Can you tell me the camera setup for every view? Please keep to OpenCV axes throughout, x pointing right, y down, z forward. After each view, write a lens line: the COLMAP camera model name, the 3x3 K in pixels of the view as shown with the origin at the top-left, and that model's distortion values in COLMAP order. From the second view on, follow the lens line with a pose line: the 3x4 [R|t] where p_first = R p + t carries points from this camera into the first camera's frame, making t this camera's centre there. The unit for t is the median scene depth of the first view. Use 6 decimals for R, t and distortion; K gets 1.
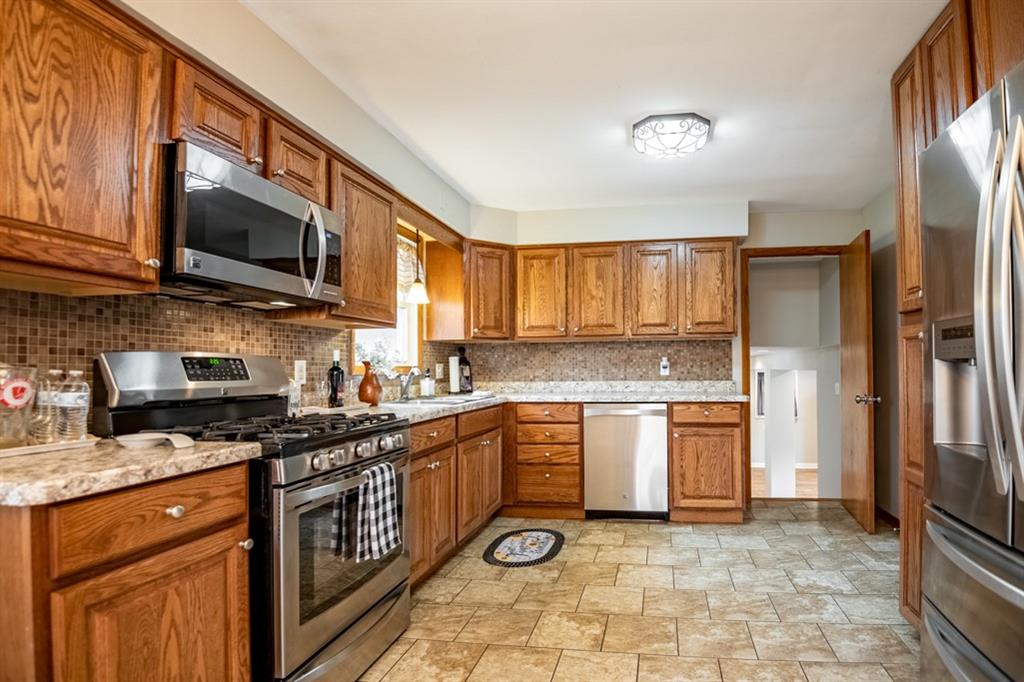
lens RADIAL K [[513.7, 0, 587.5], [0, 513.7, 362.2], [0, 0, 1]] dist [-0.000179, 0.000037]
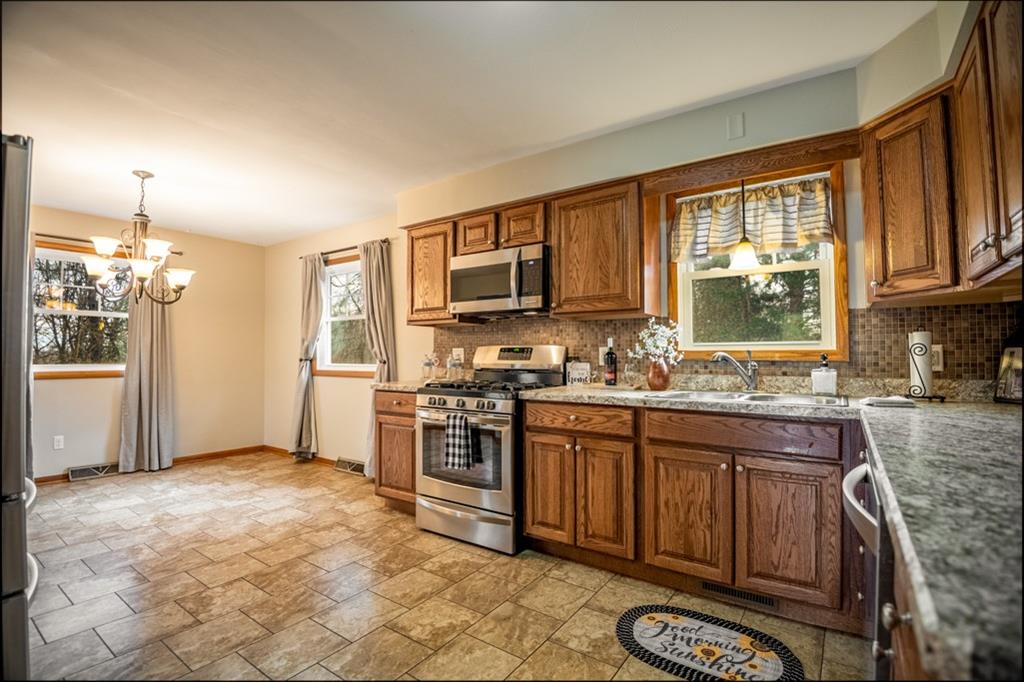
lens RADIAL K [[474.5, 0, 512.0], [0, 474.5, 341.0], [0, 0, 1]] dist [-0.001564, -0.000283]
pose [[-0.454143, -0.018609, -0.890734, 0.564631], [0.014858, 0.999485, -0.028457, 0.010762], [0.890805, -0.026158, -0.453633, 1.224142]]
